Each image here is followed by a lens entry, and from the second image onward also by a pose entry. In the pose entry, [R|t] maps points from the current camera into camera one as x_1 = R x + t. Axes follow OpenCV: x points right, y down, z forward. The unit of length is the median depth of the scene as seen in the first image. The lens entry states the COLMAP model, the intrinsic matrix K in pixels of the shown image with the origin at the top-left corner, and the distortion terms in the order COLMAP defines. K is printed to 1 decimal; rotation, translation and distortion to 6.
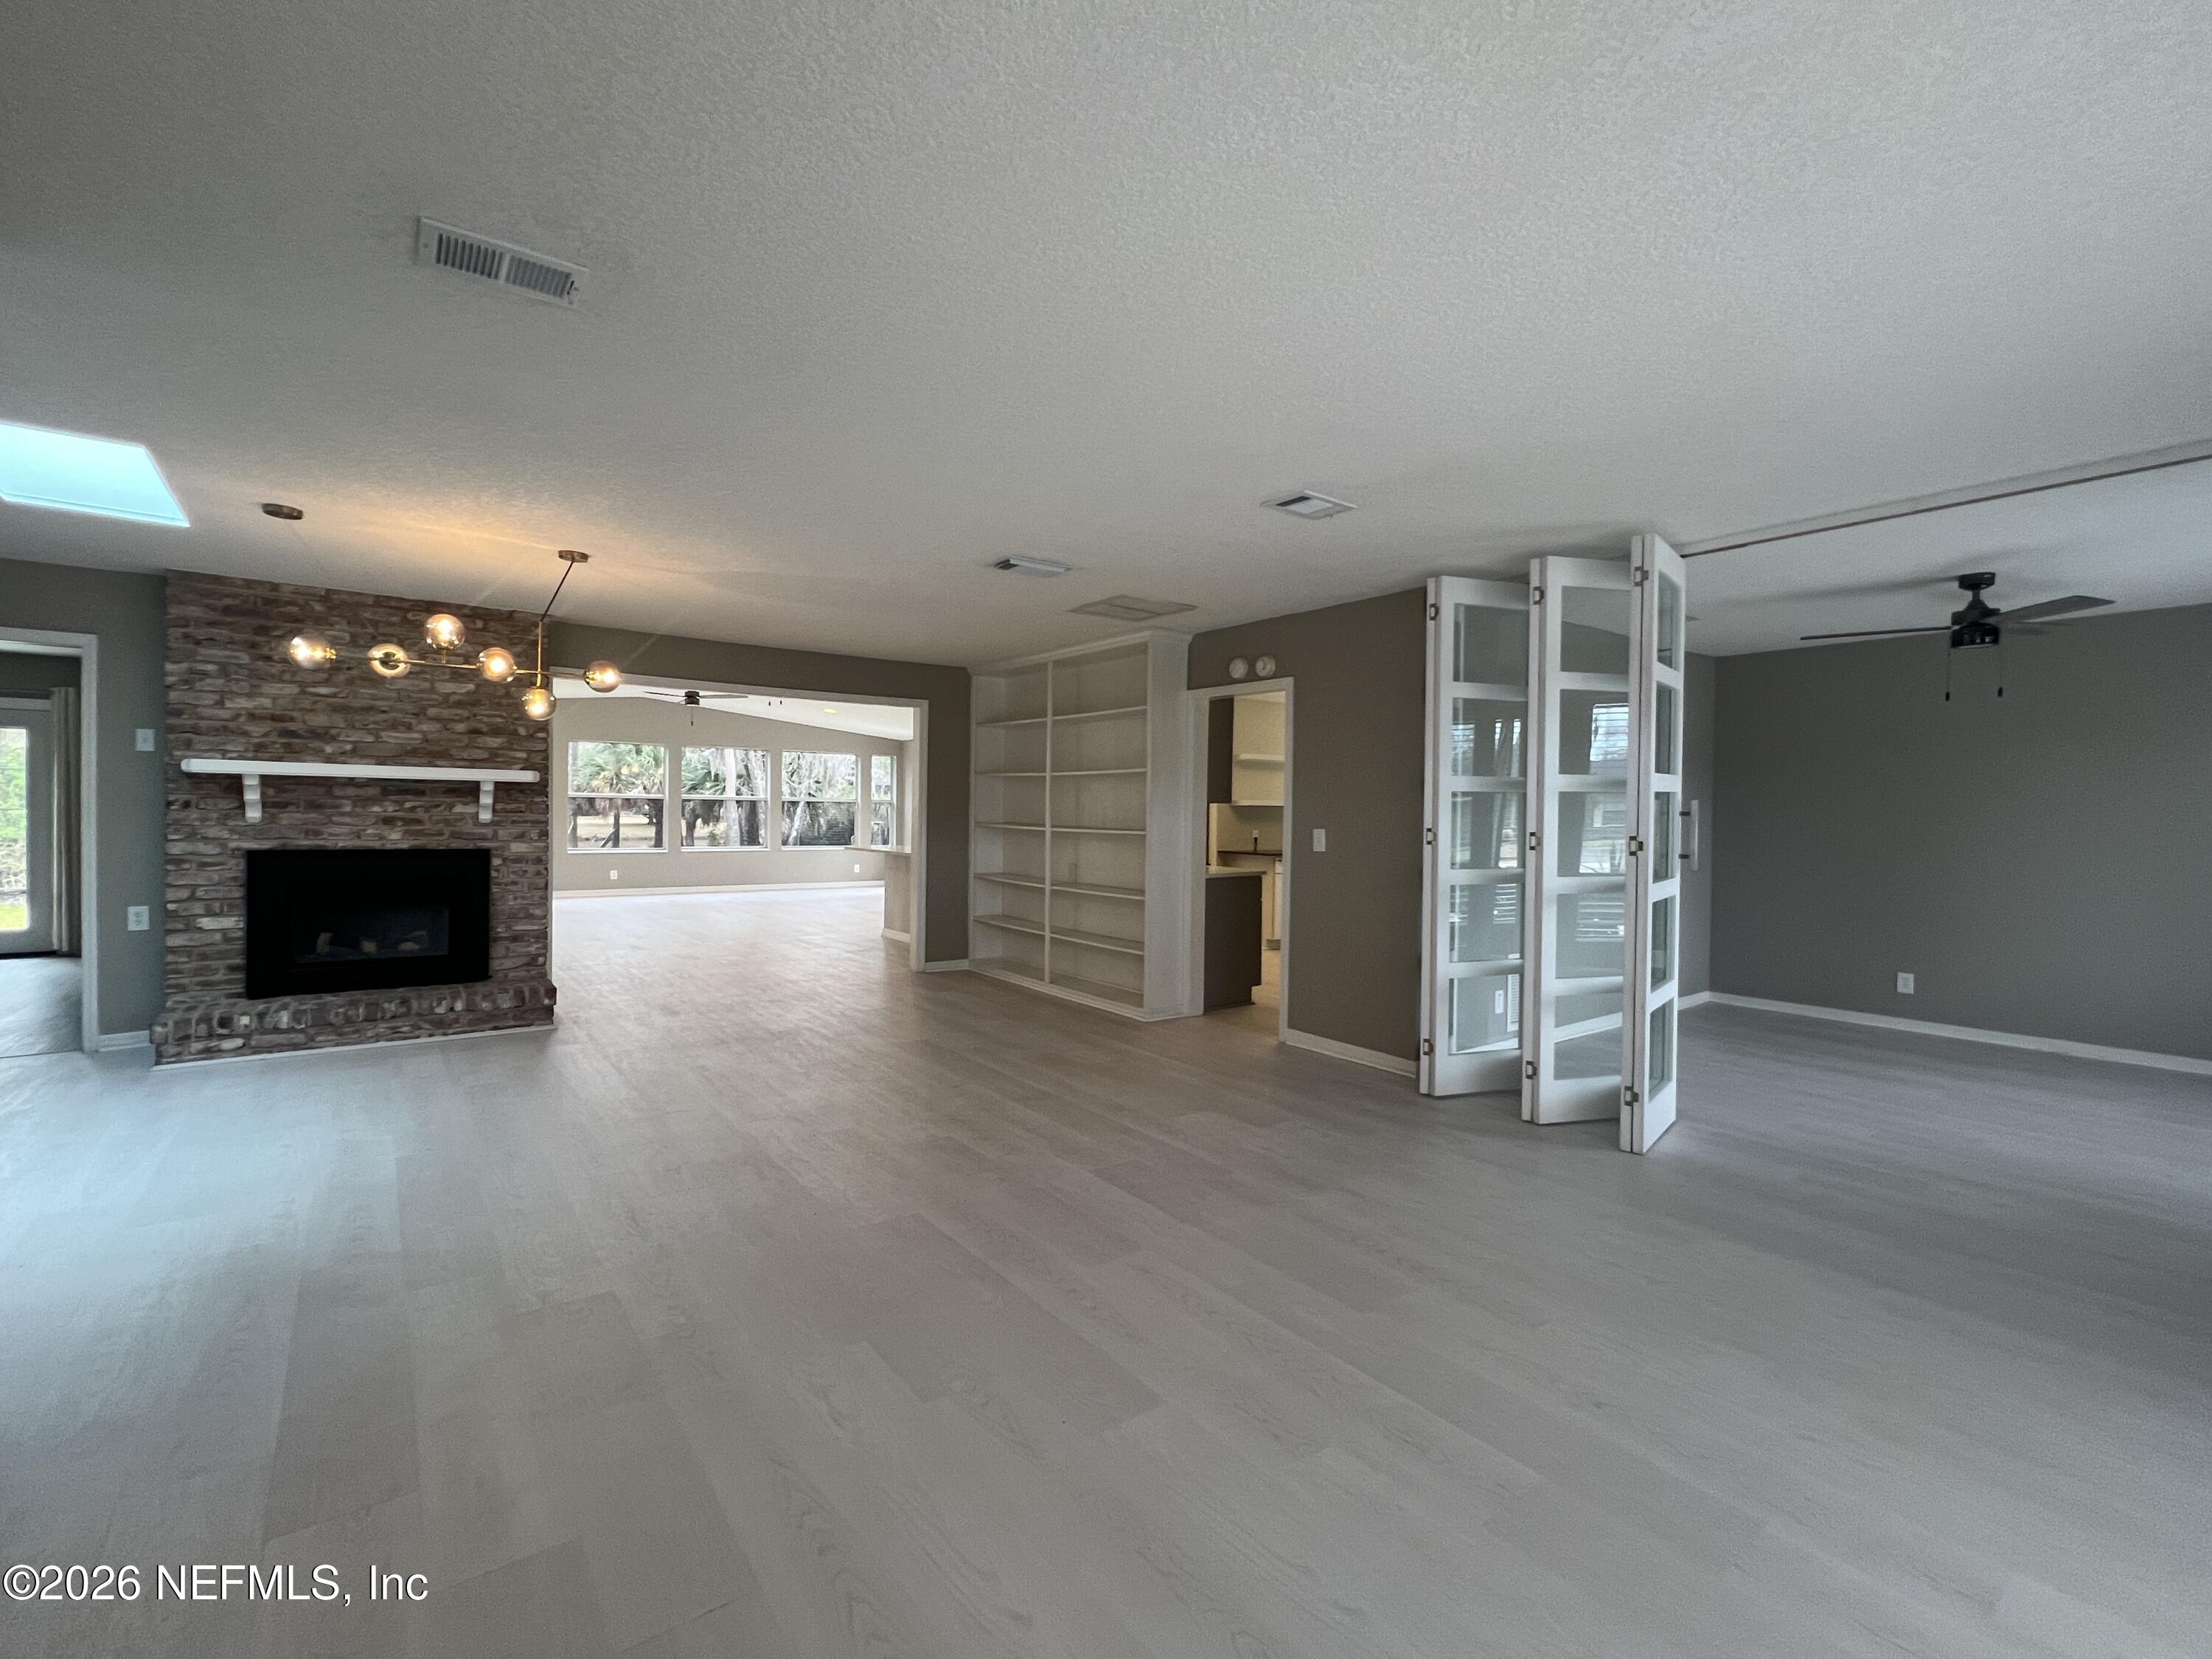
lens RADIAL K [[965.5, 0, 1100.3], [0, 965.5, 828.8], [0, 0, 1]] dist [0.000573, 0.000187]
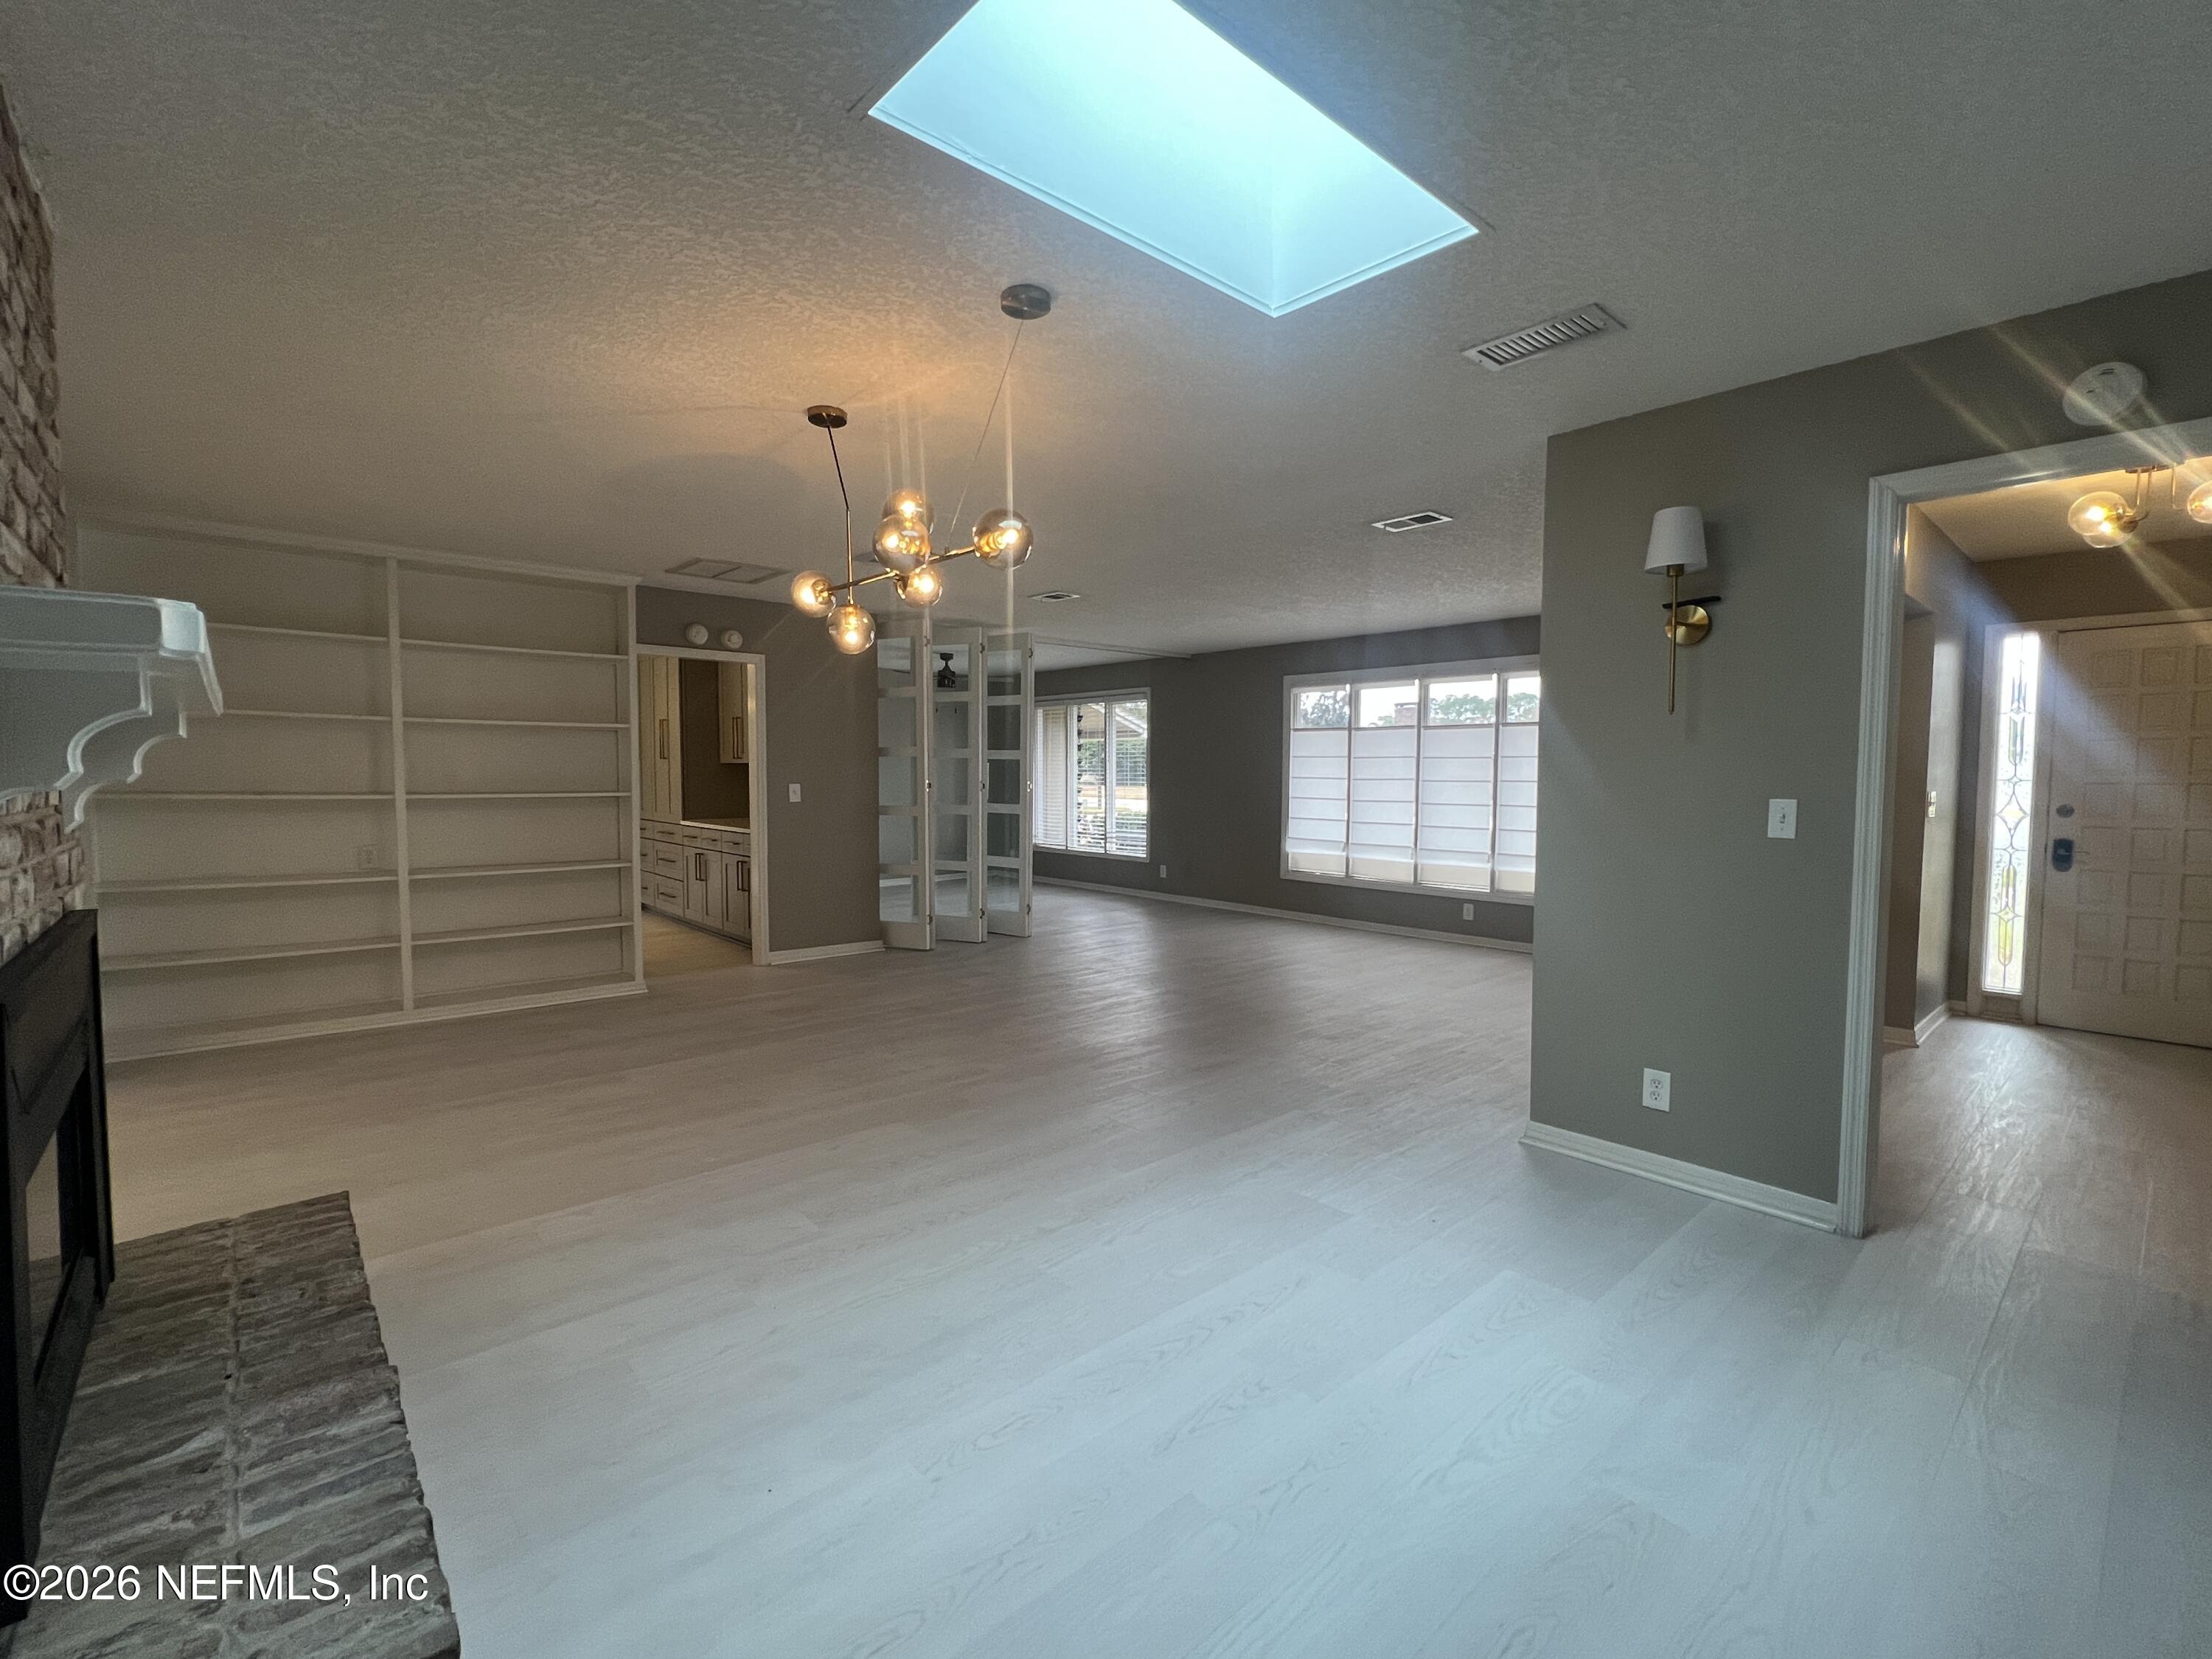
lens RADIAL K [[965.5, 0, 1104.9], [0, 965.5, 823.6], [0, 0, 1]] dist [0.000573, 0.000187]
pose [[-0.079822, -0.067164, 0.994544, -1.038015], [0.011630, 0.997597, 0.068304, -0.028838], [-0.996741, 0.017019, -0.078849, 0.703619]]
